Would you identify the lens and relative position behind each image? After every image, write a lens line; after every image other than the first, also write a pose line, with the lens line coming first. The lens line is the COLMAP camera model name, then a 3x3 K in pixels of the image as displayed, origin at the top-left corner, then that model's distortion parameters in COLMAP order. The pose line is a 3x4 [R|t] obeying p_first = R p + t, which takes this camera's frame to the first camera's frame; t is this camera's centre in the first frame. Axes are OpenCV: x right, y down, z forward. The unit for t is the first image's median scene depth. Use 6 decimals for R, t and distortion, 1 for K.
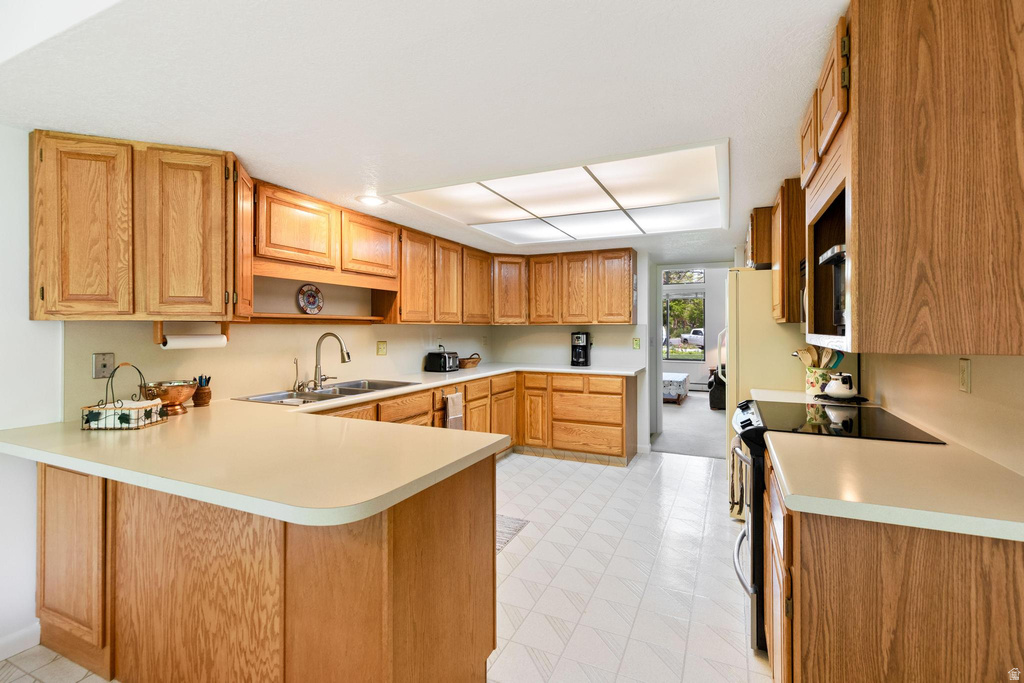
lens RADIAL K [[463.8, 0, 514.1], [0, 463.8, 330.4], [0, 0, 1]] dist [0.010336, -0.002828]
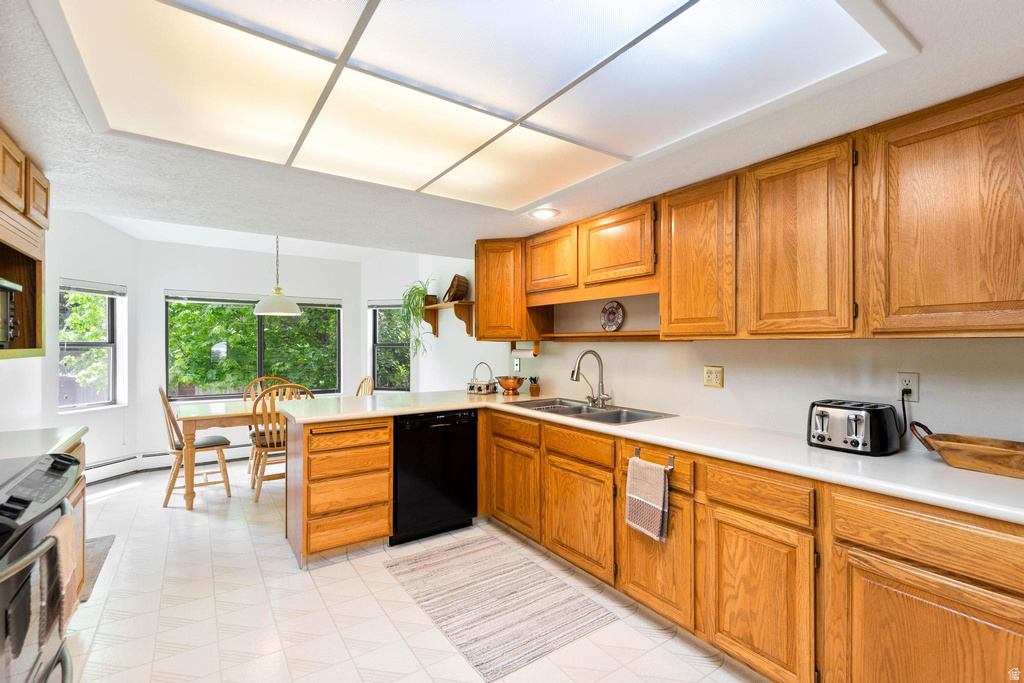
lens RADIAL K [[463.8, 0, 513.4], [0, 463.8, 344.0], [0, 0, 1]] dist [0.010336, -0.002828]
pose [[-0.513816, -0.002297, -0.857897, 0.486595], [-0.009867, 0.999946, 0.003232, -0.008576], [0.857843, 0.010126, -0.513811, 1.252615]]
